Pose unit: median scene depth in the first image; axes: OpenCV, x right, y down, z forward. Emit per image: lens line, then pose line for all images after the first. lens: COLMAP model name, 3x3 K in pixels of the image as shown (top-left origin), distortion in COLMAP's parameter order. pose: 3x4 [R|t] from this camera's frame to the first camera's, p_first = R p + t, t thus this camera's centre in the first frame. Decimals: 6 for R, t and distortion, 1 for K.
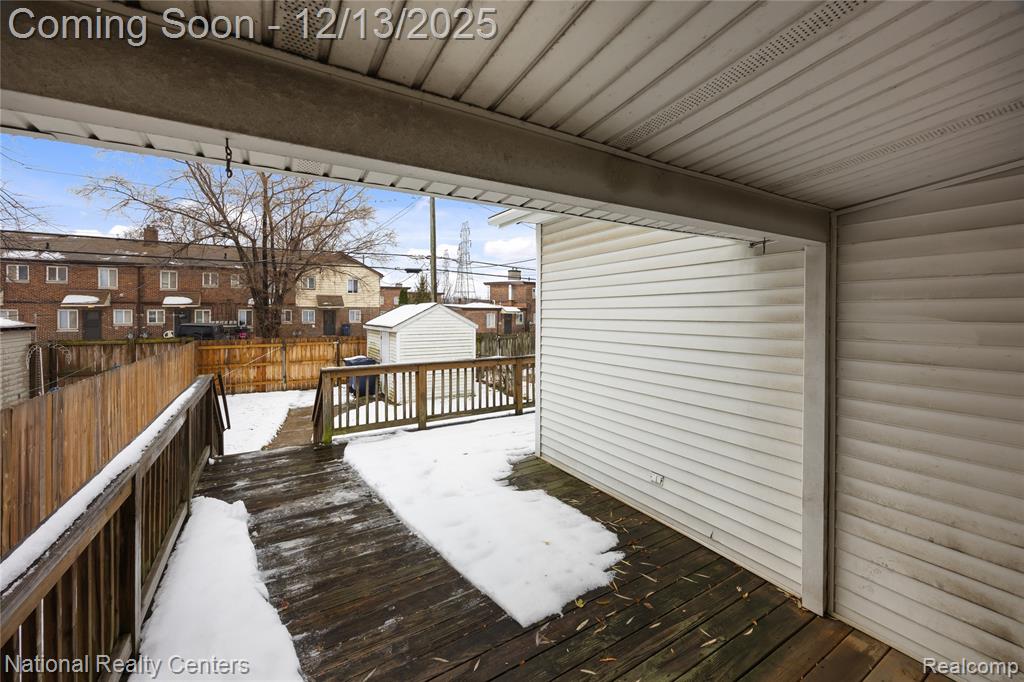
lens RADIAL K [[403.2, 0, 520.6], [0, 403.2, 313.4], [0, 0, 1]] dist [0.002145, -0.000256]
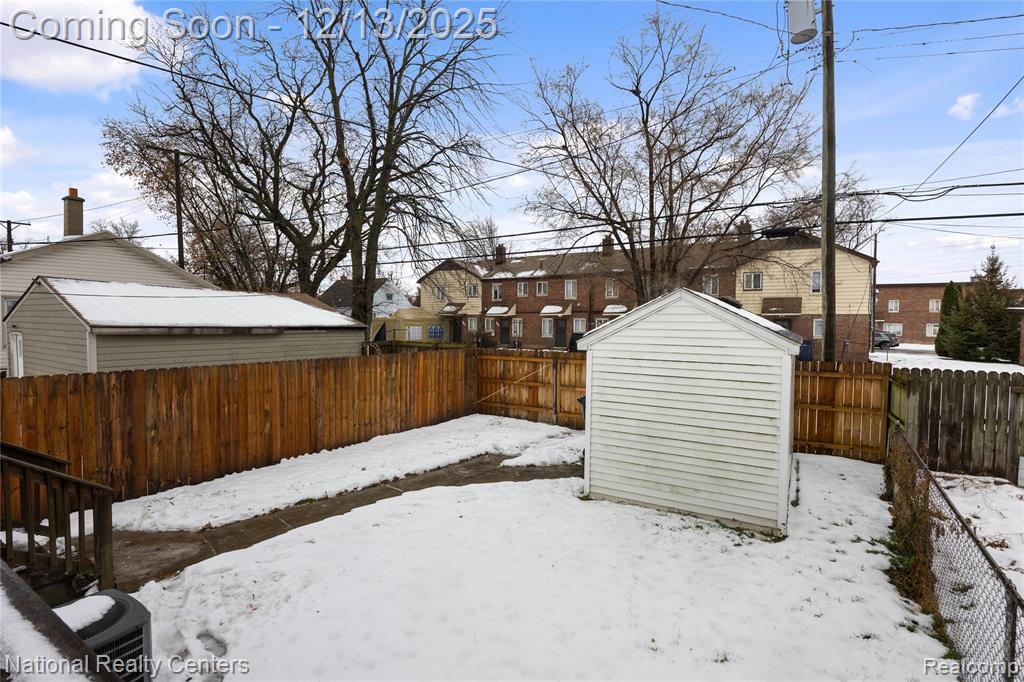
lens RADIAL K [[476.7, 0, 510.4], [0, 476.7, 339.5], [0, 0, 1]] dist [-0.000545, -0.000027]
pose [[0.452277, 0.035996, -0.891151, 0.129150], [-0.011230, 0.999336, 0.034667, 0.010454], [0.891807, -0.005671, 0.452381, 0.516048]]
